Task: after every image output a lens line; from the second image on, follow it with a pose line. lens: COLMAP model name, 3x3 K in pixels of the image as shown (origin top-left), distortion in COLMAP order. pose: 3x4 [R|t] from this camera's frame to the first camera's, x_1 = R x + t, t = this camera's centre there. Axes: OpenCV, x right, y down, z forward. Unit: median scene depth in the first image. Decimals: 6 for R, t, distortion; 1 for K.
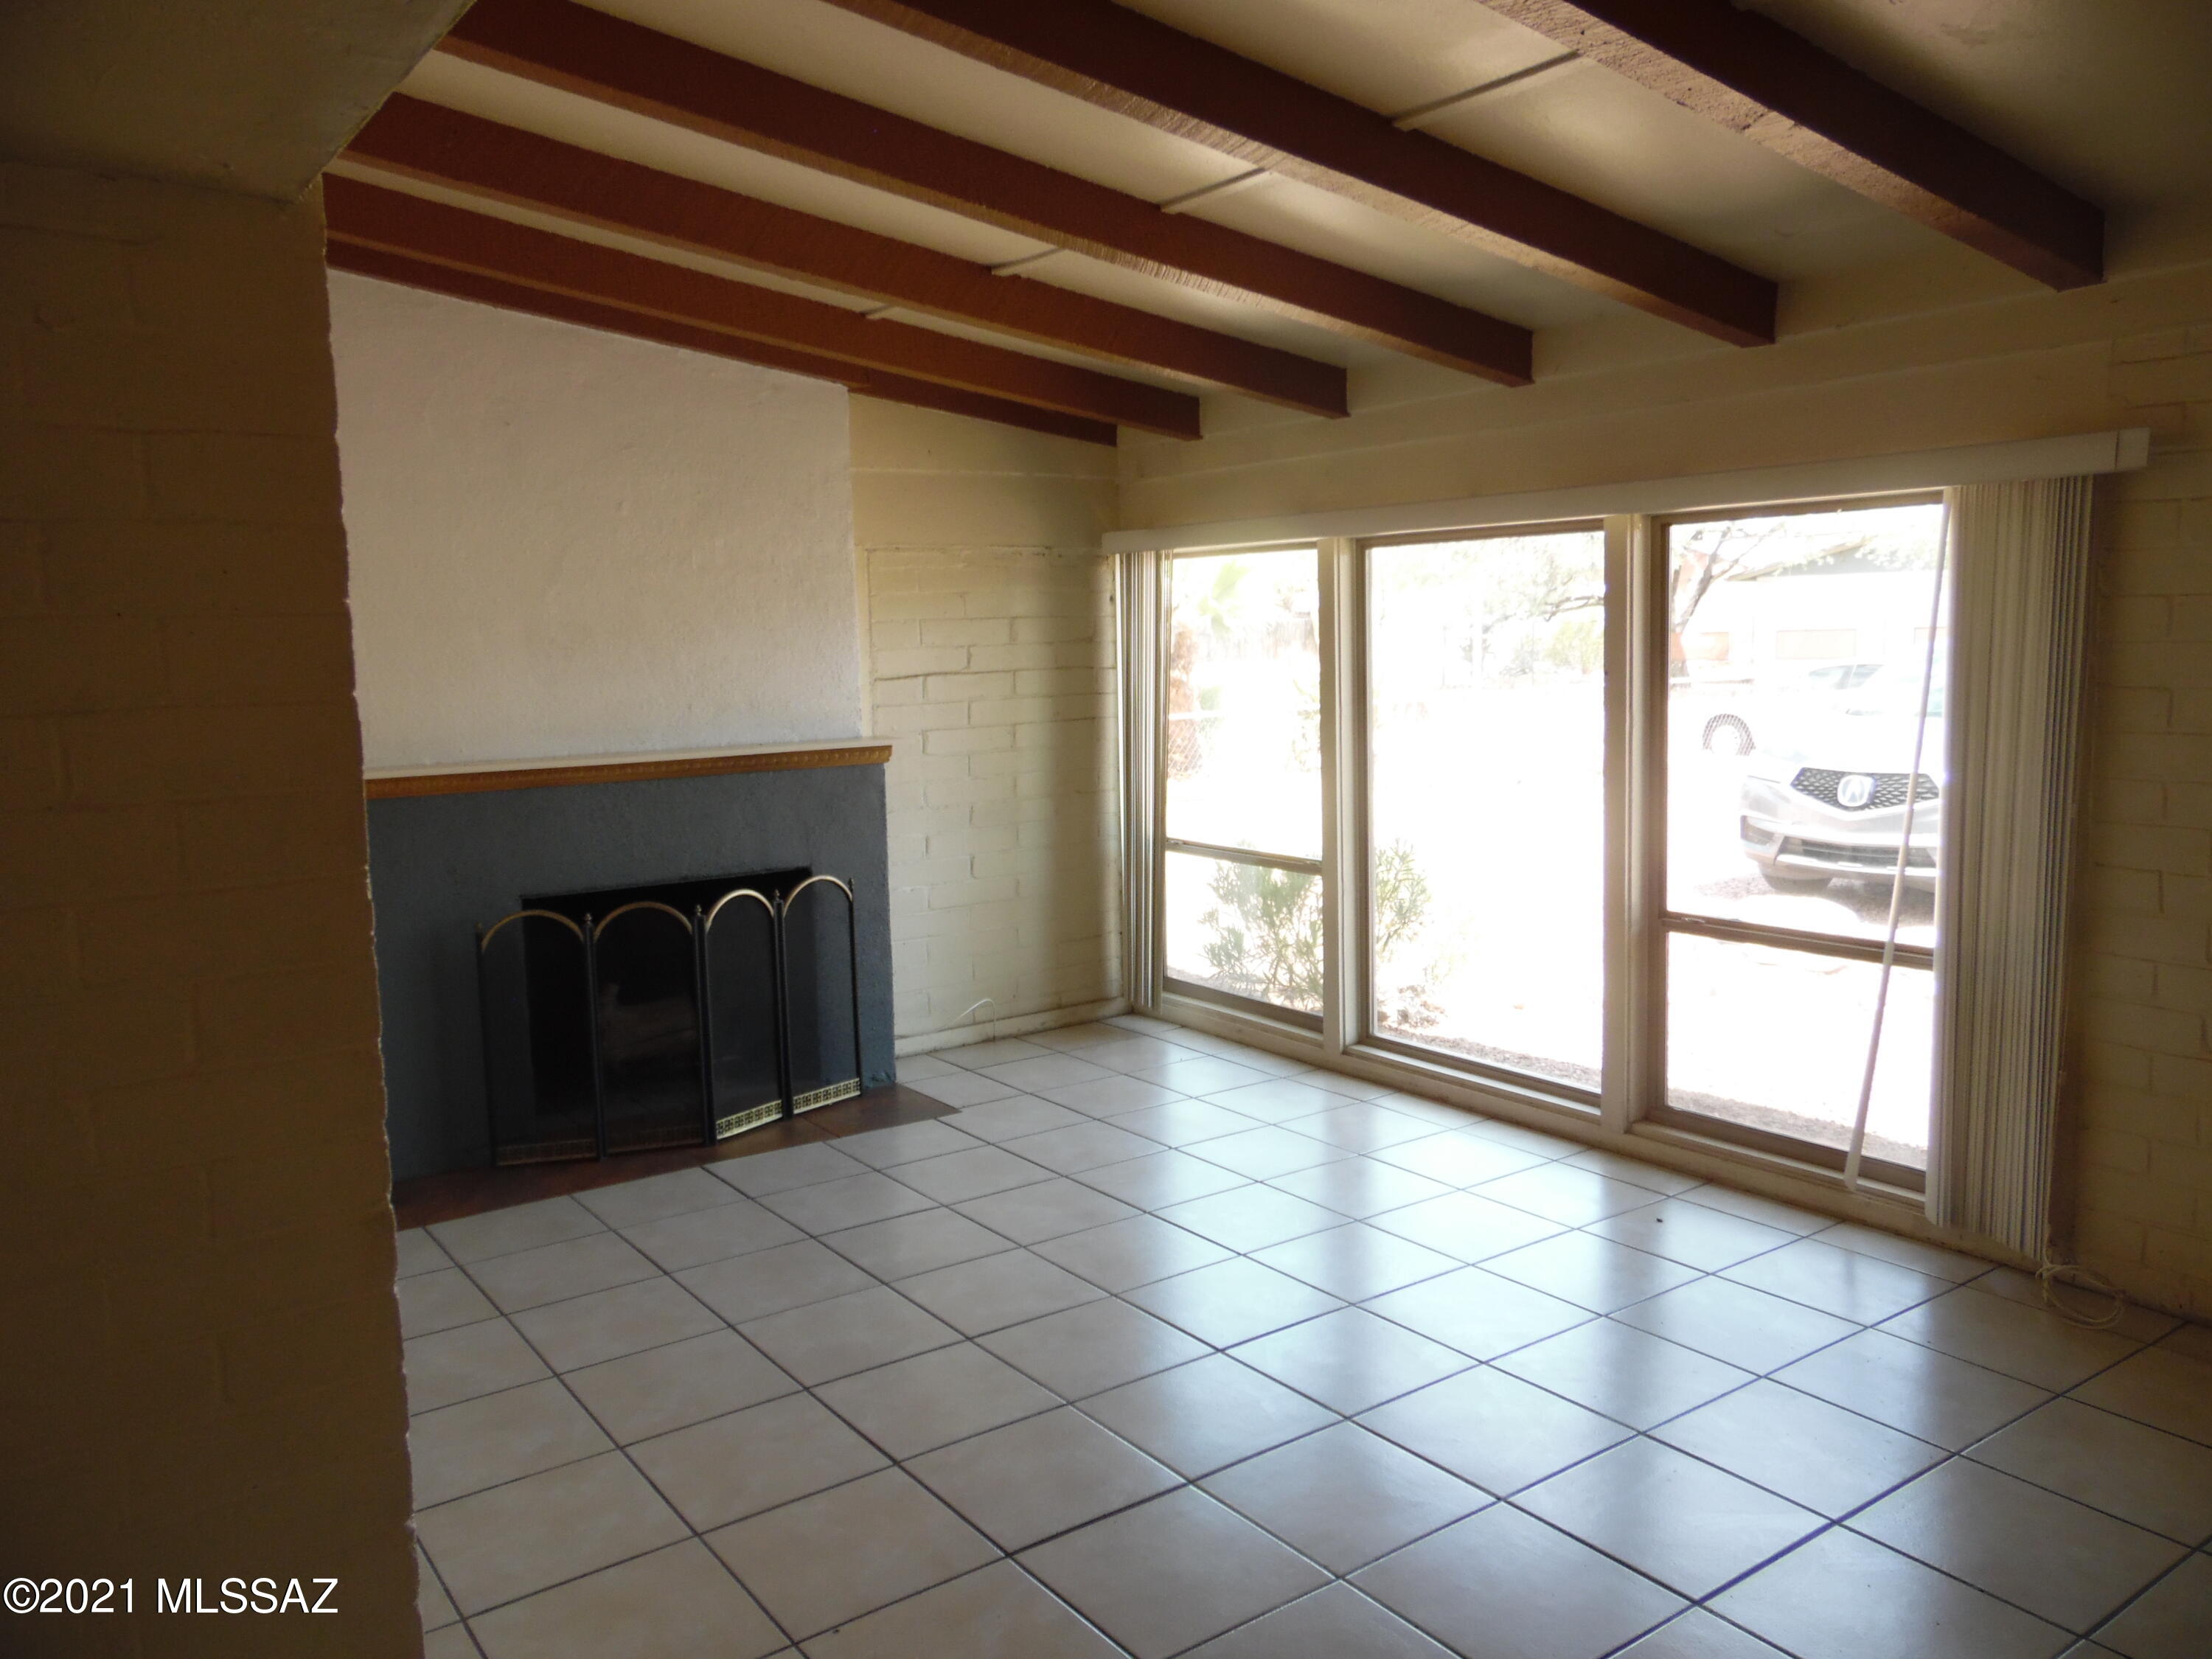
lens RADIAL K [[1667.1, 0, 1116.3], [0, 1667.1, 826.6], [0, 0, 1]] dist [0.001000, 0.008959]
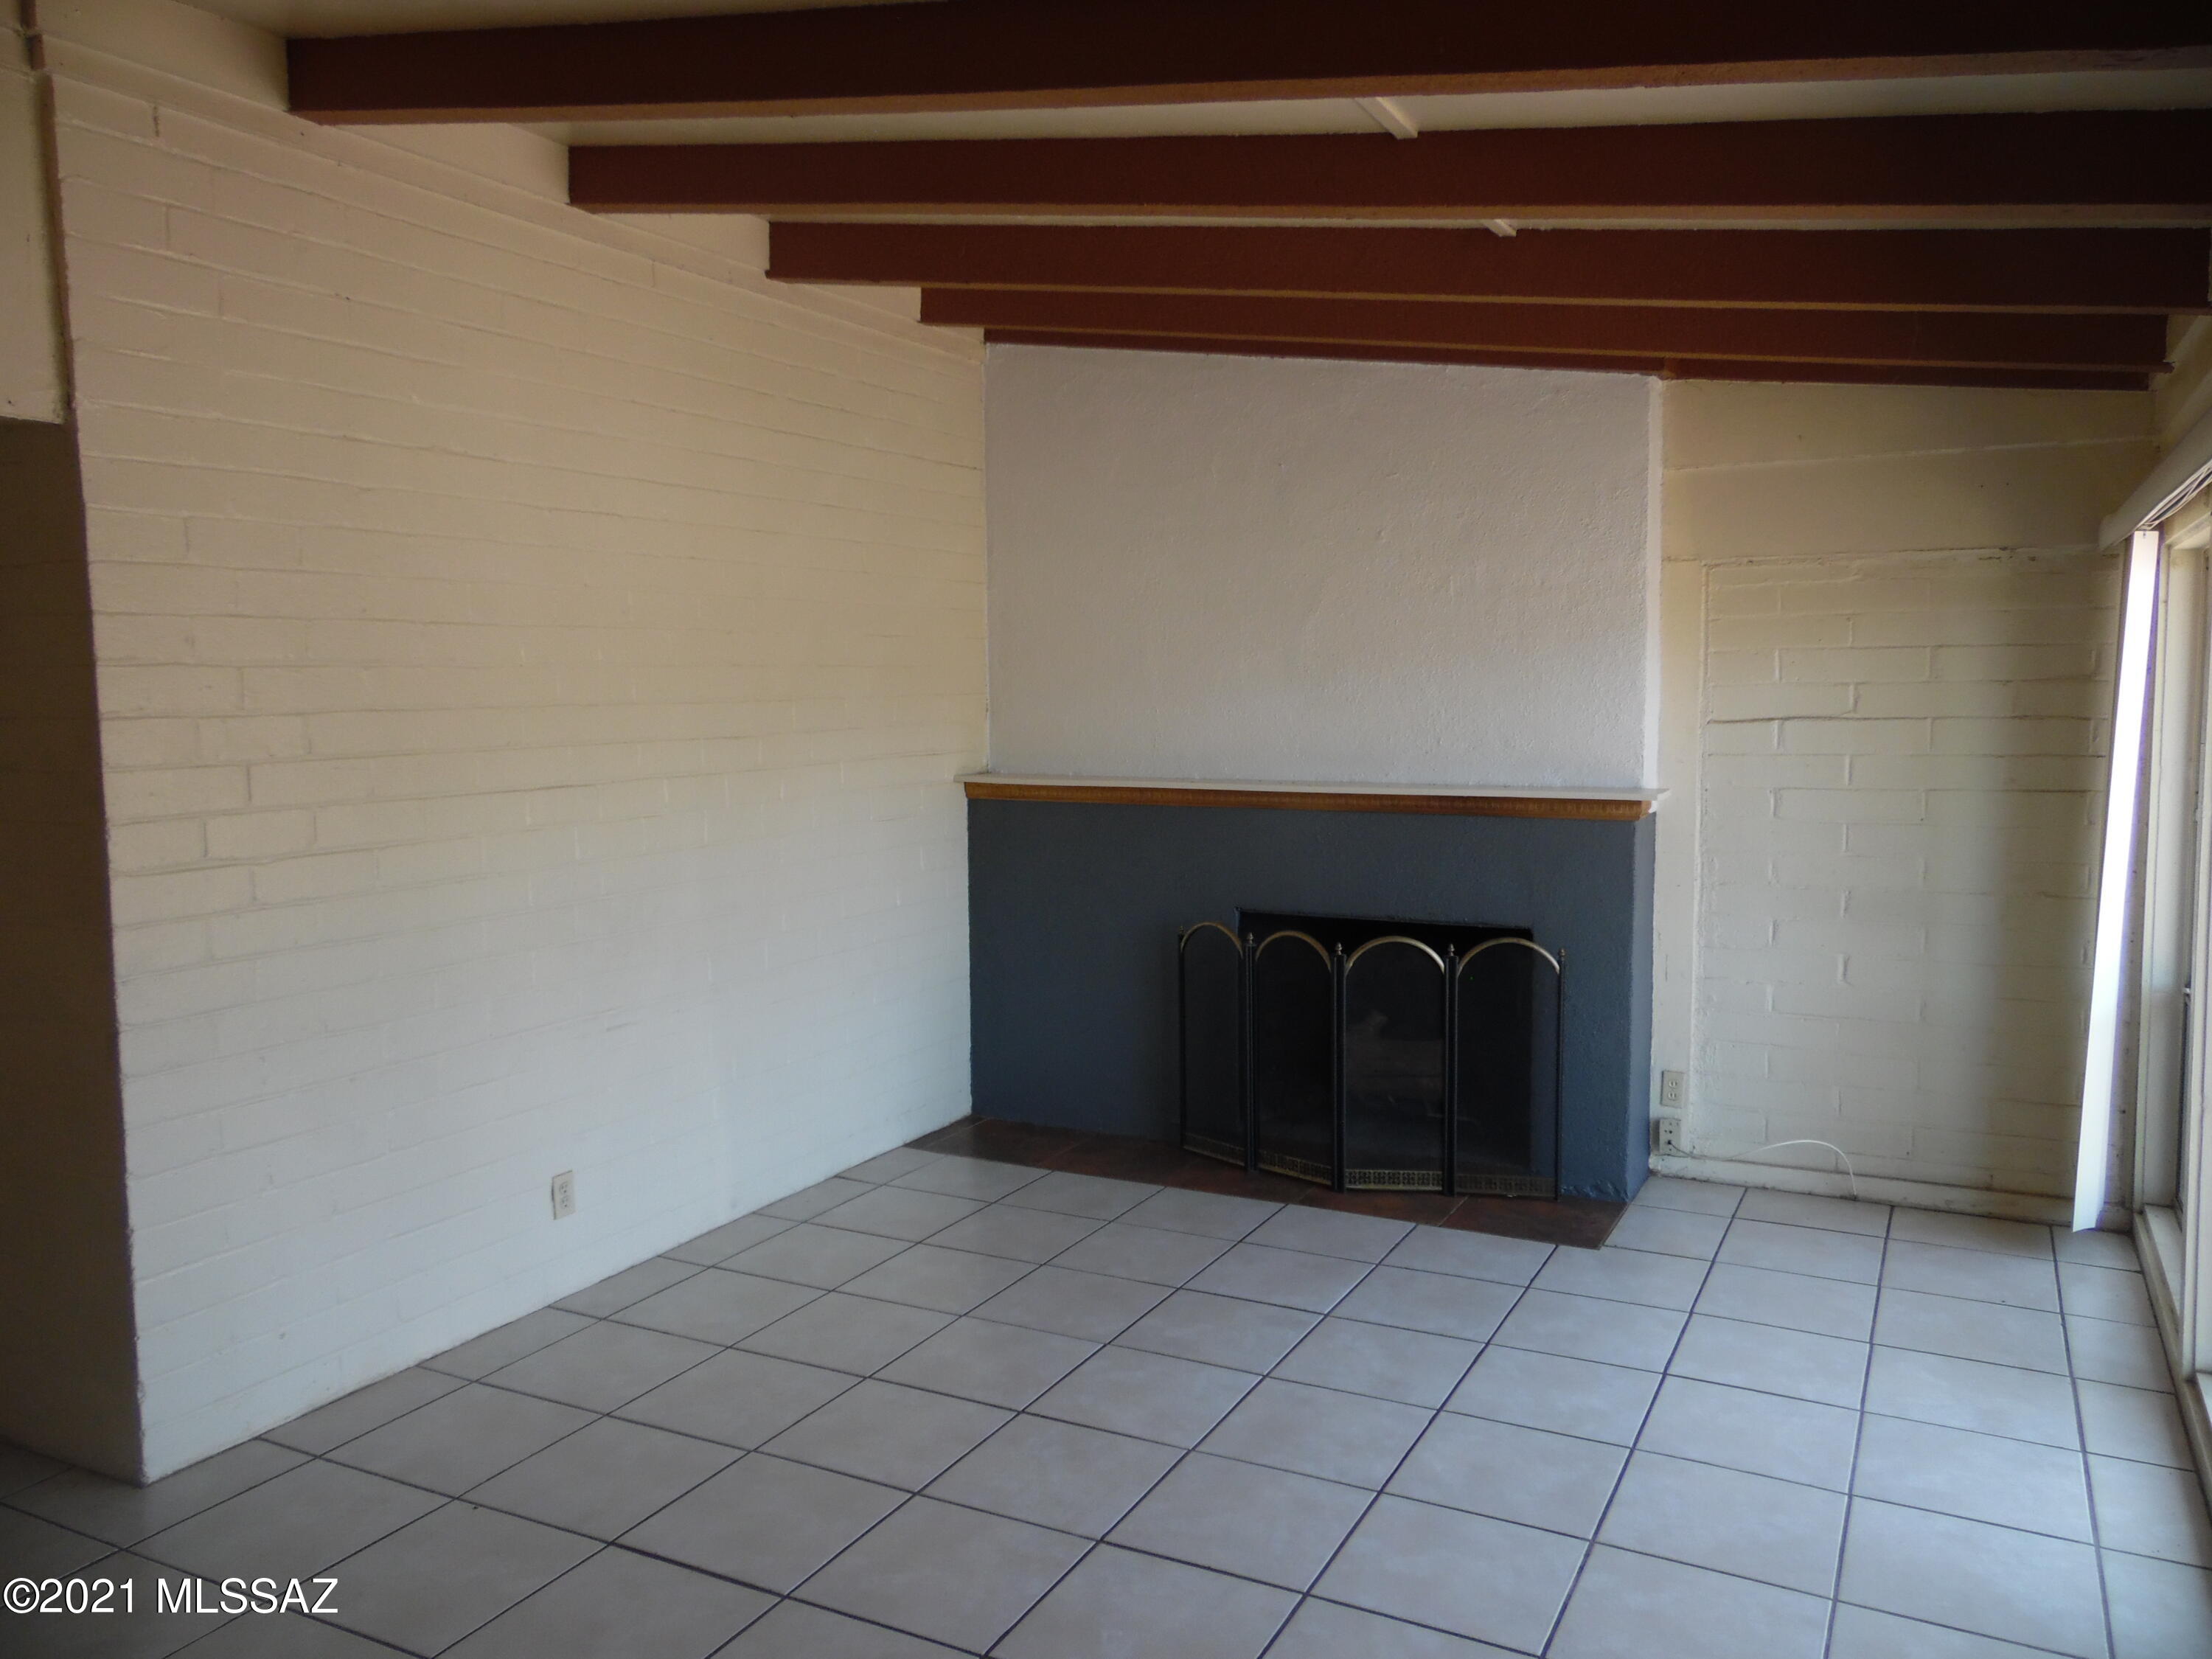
lens RADIAL K [[1667.1, 0, 1116.3], [0, 1667.1, 826.6], [0, 0, 1]] dist [0.001000, 0.008959]
pose [[0.461900, 0.096921, -0.881620, 0.540233], [-0.107668, 0.992787, 0.052733, -0.057646], [0.880373, 0.070565, 0.469004, 0.424084]]
